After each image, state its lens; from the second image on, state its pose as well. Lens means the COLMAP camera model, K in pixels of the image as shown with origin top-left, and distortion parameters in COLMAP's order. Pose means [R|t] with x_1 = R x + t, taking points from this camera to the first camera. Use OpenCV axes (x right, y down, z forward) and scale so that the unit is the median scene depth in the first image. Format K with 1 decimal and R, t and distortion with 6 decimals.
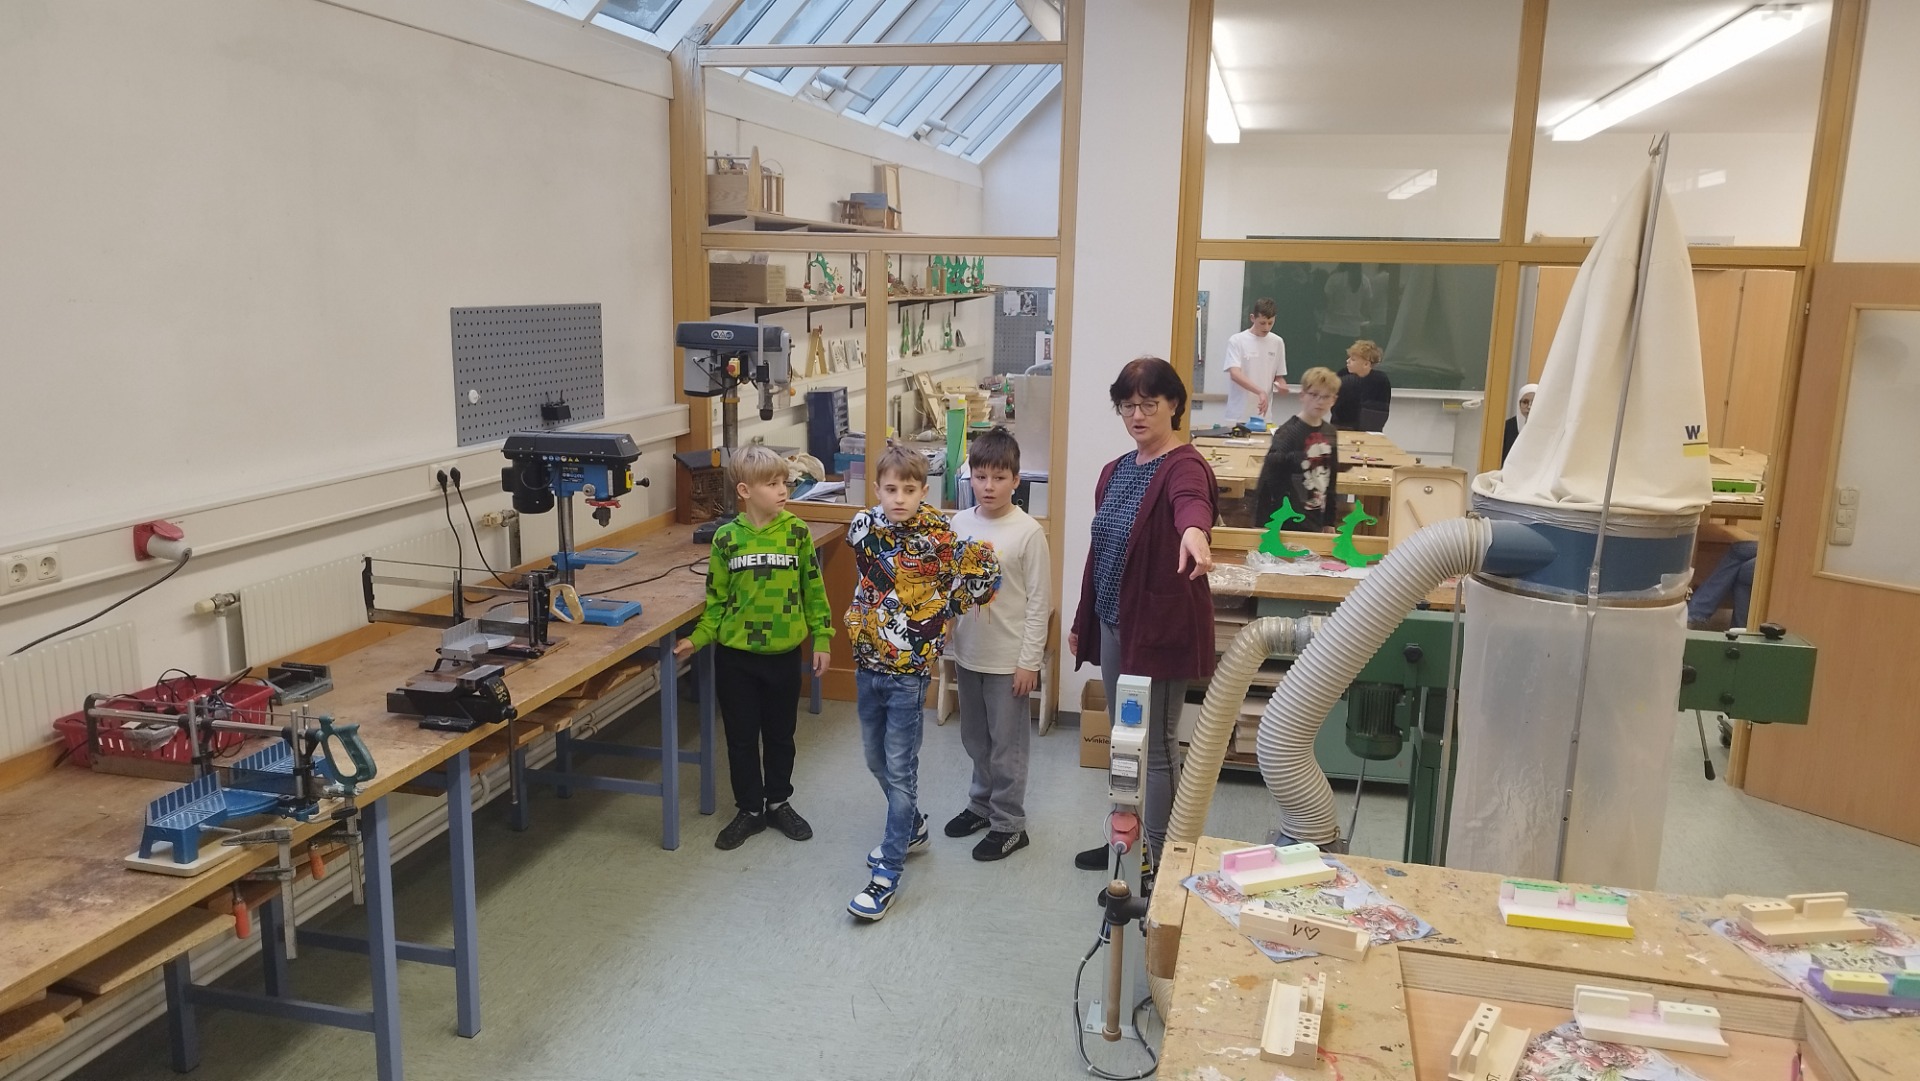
lens RADIAL K [[1394.1, 0, 953.3], [0, 1394.1, 542.4], [0, 0, 1]] dist [0.019177, -0.007174]
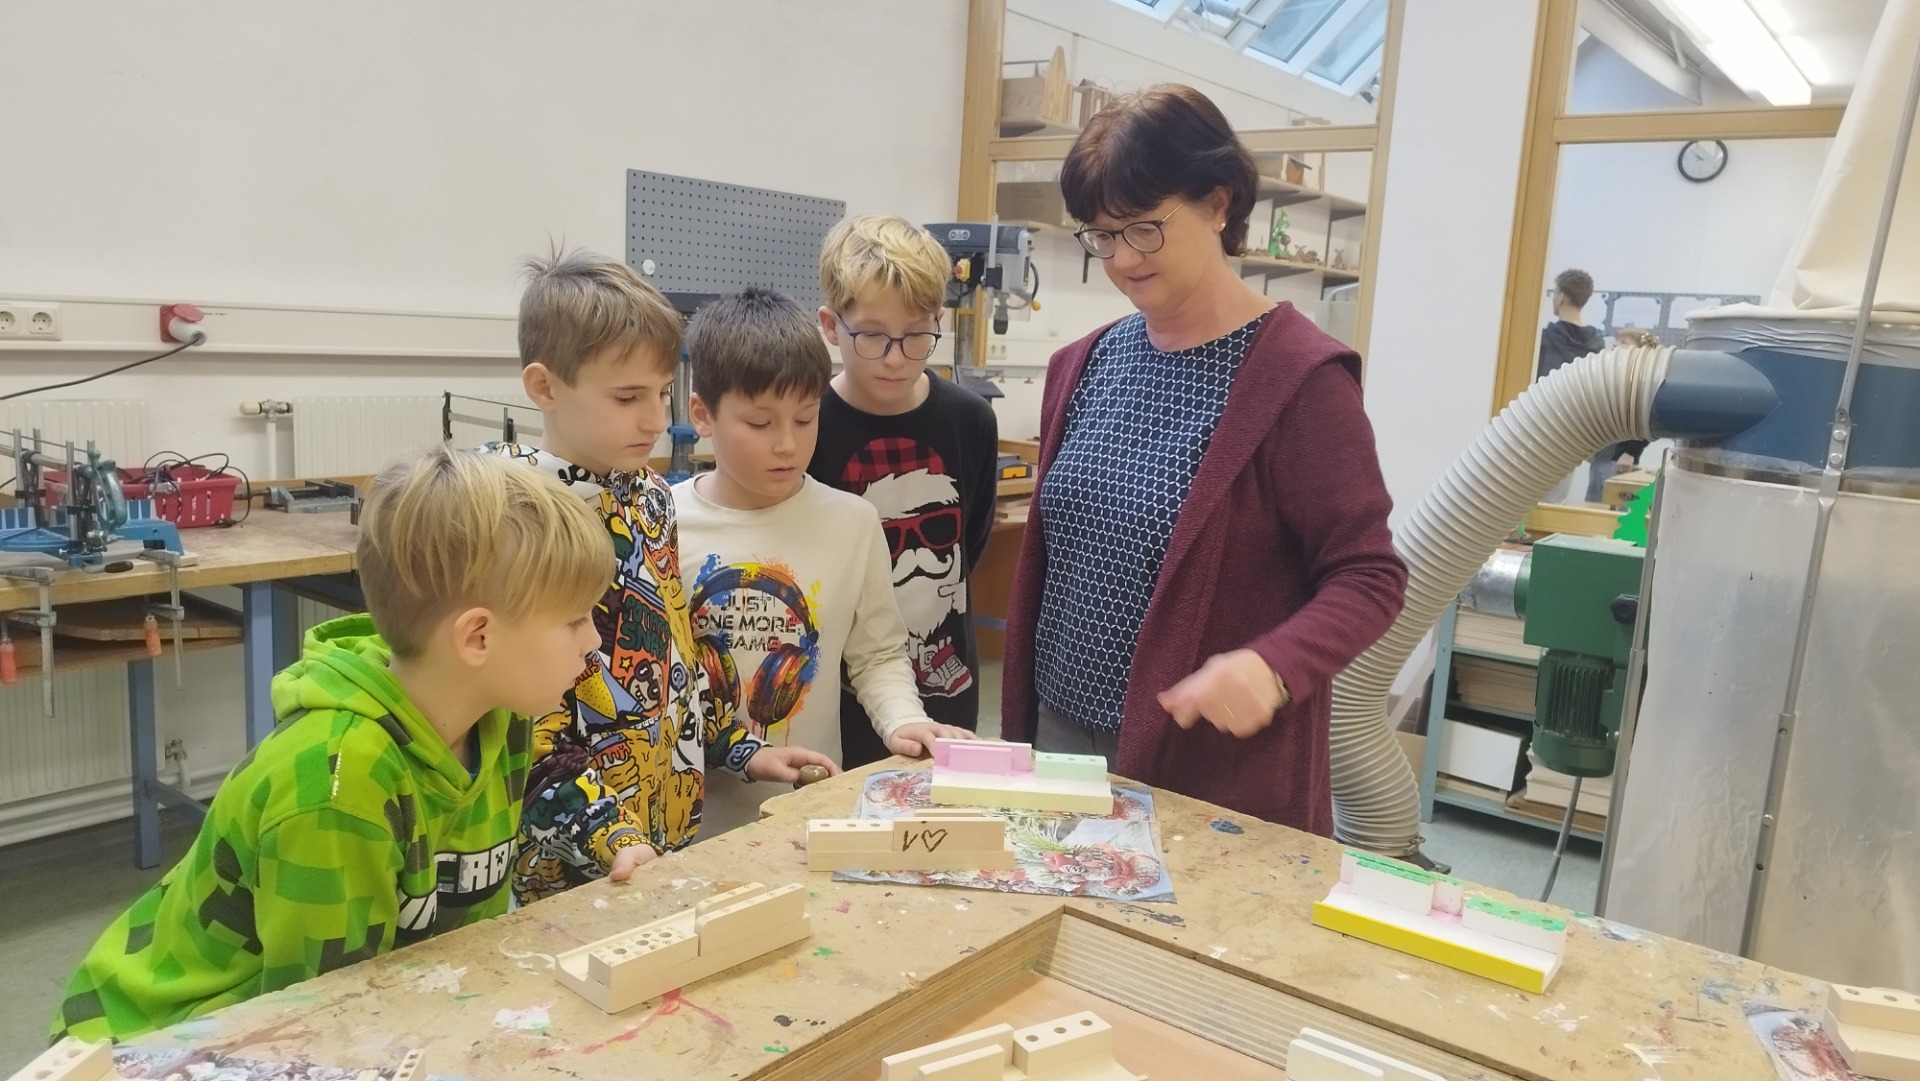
lens RADIAL K [[1394.1, 0, 961.7], [0, 1394.1, 544.8], [0, 0, 1]] dist [0.019177, -0.007174]
pose [[0.909915, 0.095570, -0.403635, 0.351290], [-0.116397, 0.992827, -0.027317, 0.117777], [0.398129, 0.071838, 0.914512, 0.329178]]
